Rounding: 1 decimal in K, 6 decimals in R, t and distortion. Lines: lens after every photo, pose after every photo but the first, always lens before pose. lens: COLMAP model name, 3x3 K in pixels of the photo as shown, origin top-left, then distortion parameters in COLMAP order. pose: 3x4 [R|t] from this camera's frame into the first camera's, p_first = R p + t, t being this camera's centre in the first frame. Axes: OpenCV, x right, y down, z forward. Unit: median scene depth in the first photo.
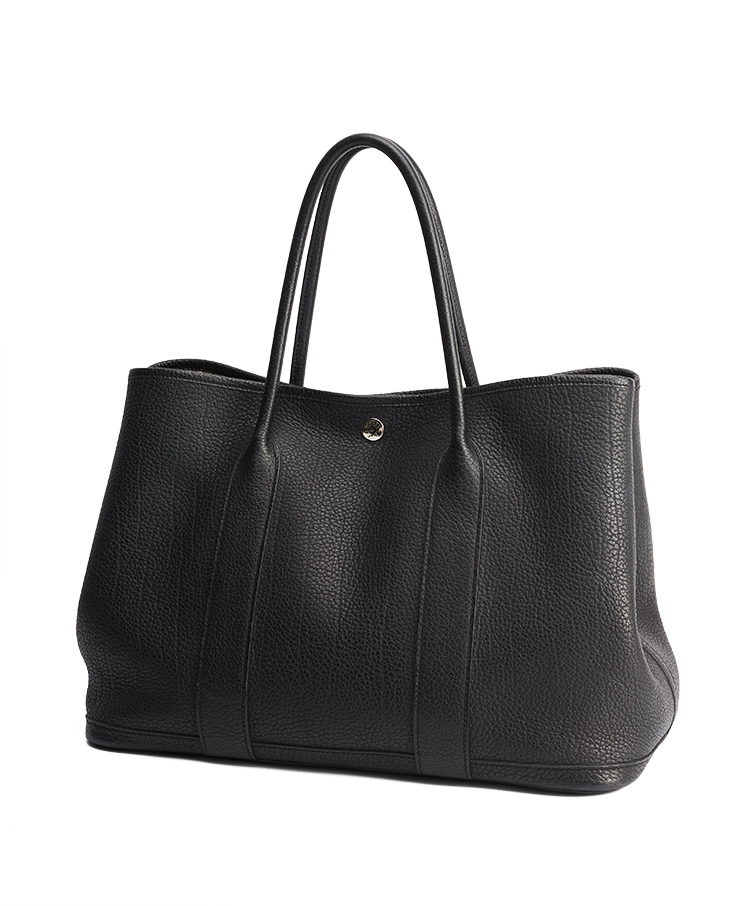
lens RADIAL K [[1445.2, 0, 372.9], [0, 1445.2, 452.8], [0, 0, 1]] dist [0.009632, -0.013835]
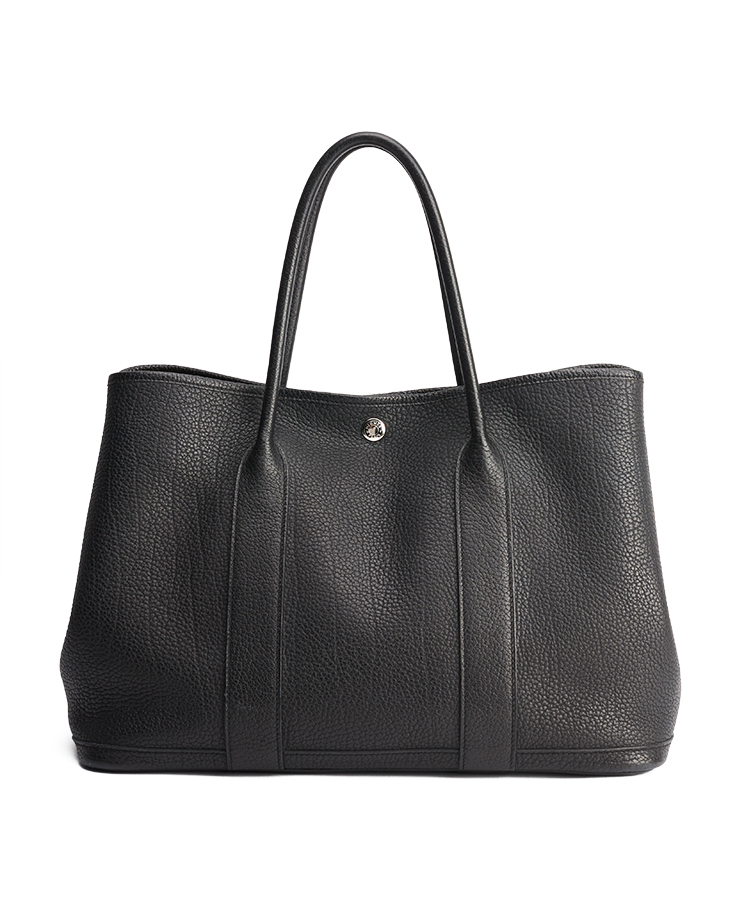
lens RADIAL K [[1445.2, 0, 372.9], [0, 1445.2, 452.8], [0, 0, 1]] dist [0.009632, -0.013835]
pose [[0.973888, -0.025253, 0.225620, -0.241810], [0.031389, 0.999227, -0.023651, 0.024875], [-0.224848, 0.030116, 0.973928, 0.033102]]
